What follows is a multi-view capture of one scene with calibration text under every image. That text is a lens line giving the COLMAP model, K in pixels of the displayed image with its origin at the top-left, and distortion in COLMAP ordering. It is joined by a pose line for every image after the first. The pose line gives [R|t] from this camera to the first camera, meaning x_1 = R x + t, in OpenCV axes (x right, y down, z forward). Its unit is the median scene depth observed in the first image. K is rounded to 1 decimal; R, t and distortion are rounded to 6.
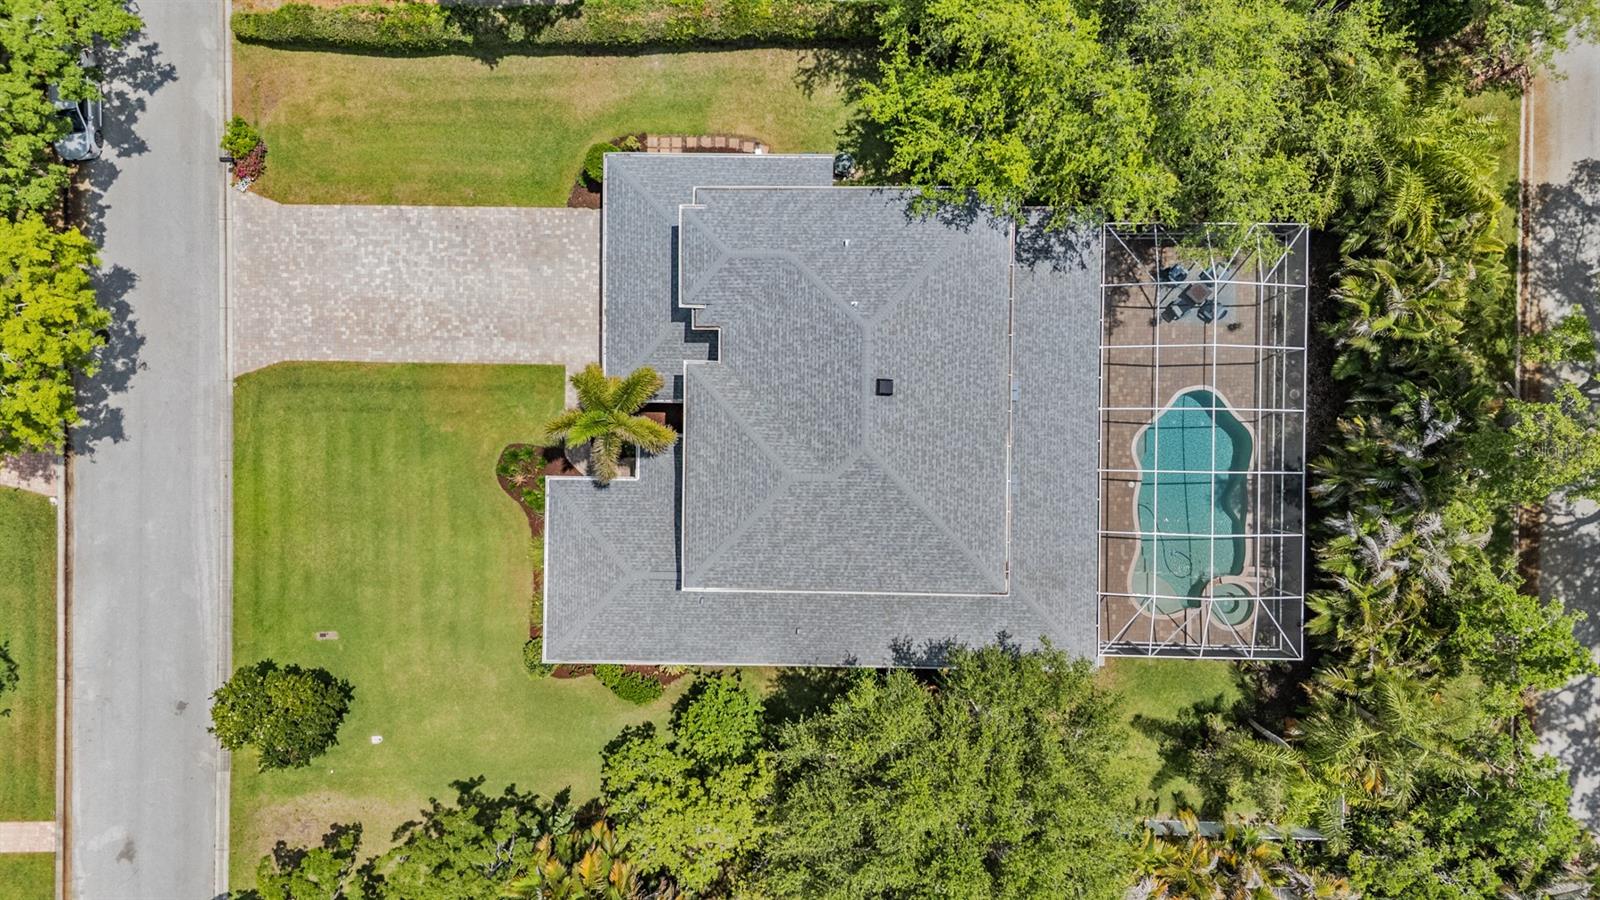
lens RADIAL K [[1179.4, 0, 800.0], [0, 1179.4, 450.0], [0, 0, 1]] dist [0.101102, -0.110350]
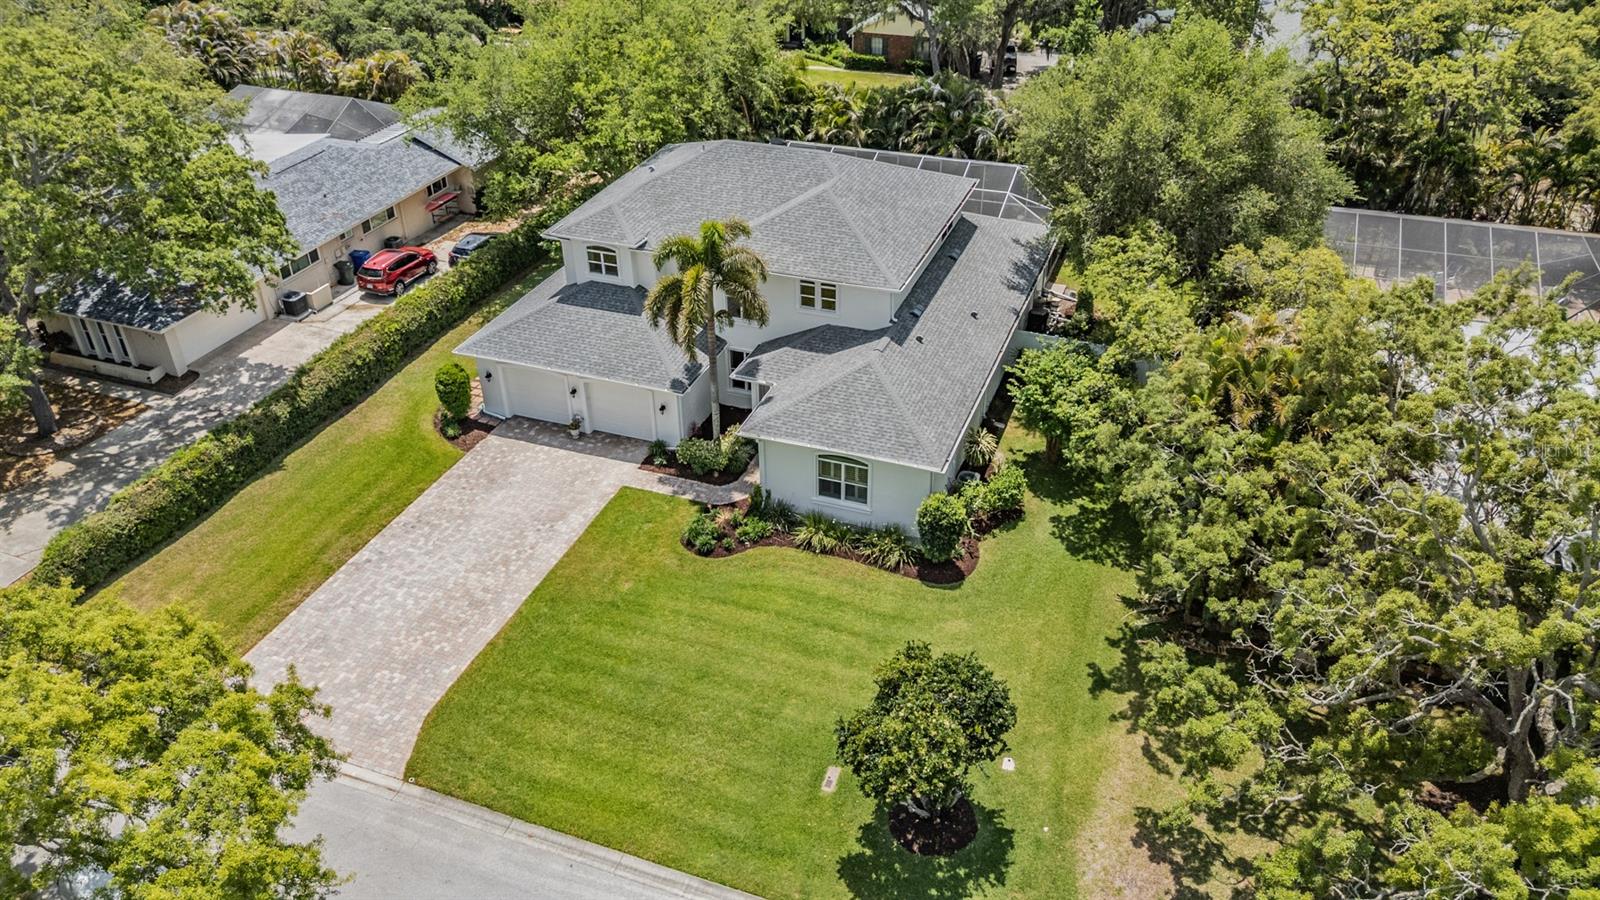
lens RADIAL K [[1179.4, 0, 800.0], [0, 1179.4, 450.0], [0, 0, 1]] dist [0.101102, -0.110350]
pose [[0.336977, -0.482950, 0.808212, -0.835396], [0.941513, 0.172087, -0.289724, 0.295198], [0.000839, 0.858572, 0.512693, 0.526555]]
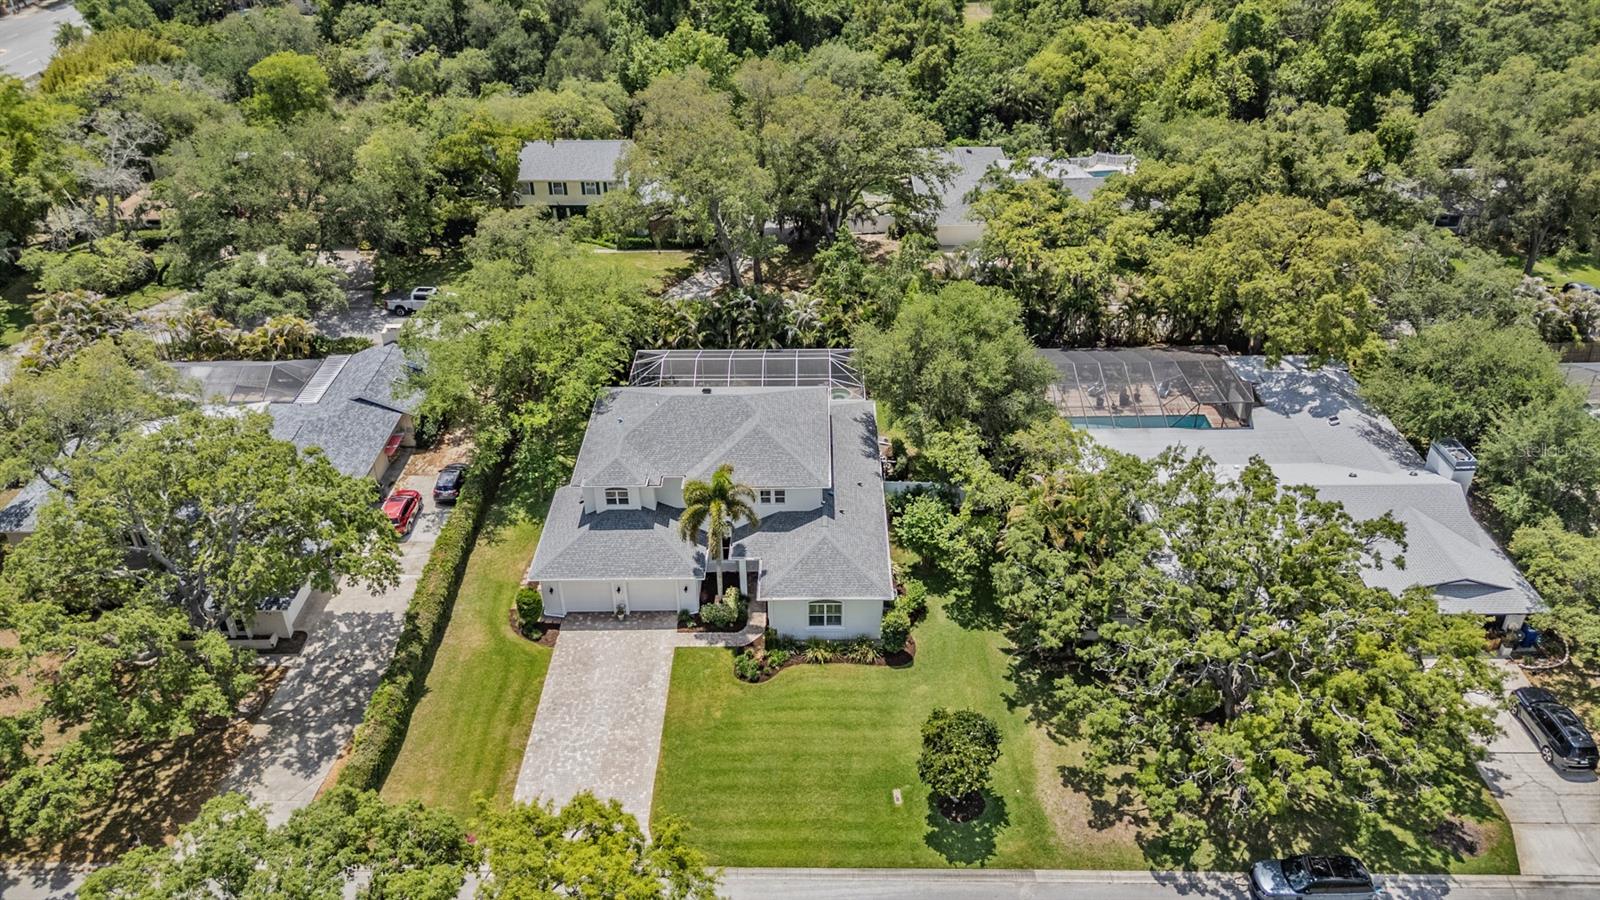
lens RADIAL K [[1179.4, 0, 800.0], [0, 1179.4, 450.0], [0, 0, 1]] dist [0.101102, -0.110350]
pose [[-0.004118, -0.498118, 0.867100, -1.206520], [0.999888, -0.014535, -0.003601, 0.073168], [0.014397, 0.866988, 0.498122, 0.164651]]
